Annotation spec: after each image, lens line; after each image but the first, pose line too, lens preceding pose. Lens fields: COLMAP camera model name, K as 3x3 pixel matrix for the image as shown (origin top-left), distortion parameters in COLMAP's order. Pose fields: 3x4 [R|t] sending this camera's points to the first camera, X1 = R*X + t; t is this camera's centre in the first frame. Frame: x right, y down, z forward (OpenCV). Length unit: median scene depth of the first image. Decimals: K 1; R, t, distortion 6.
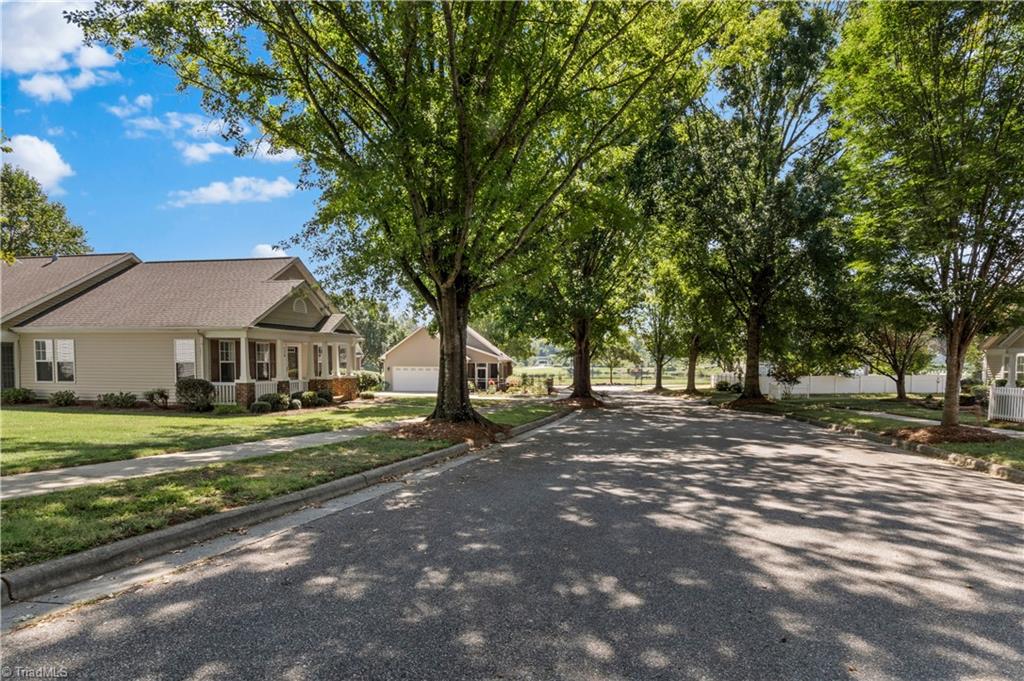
lens RADIAL K [[552.0, 0, 513.1], [0, 552.0, 366.6], [0, 0, 1]] dist [0.005136, -0.001651]
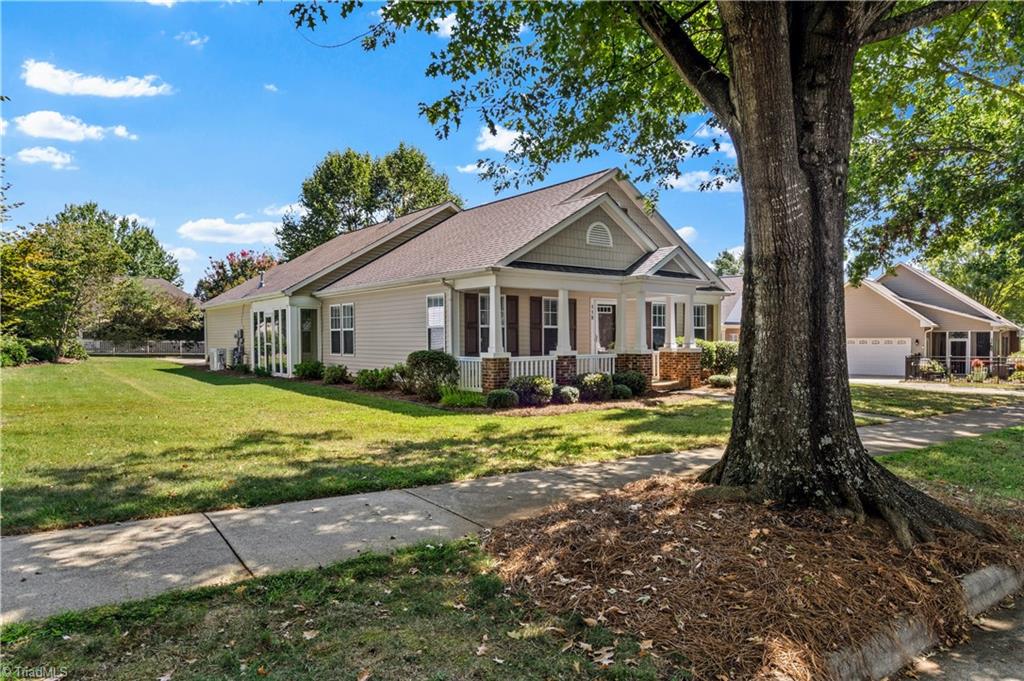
lens RADIAL K [[670.8, 0, 513.1], [0, 670.8, 357.9], [0, 0, 1]] dist [-0.002152, 0.000533]
pose [[0.797649, 0.010126, -0.603037, -0.008264], [0.005087, 0.999711, 0.023516, 0.011285], [0.603100, -0.021825, 0.797367, 0.387889]]
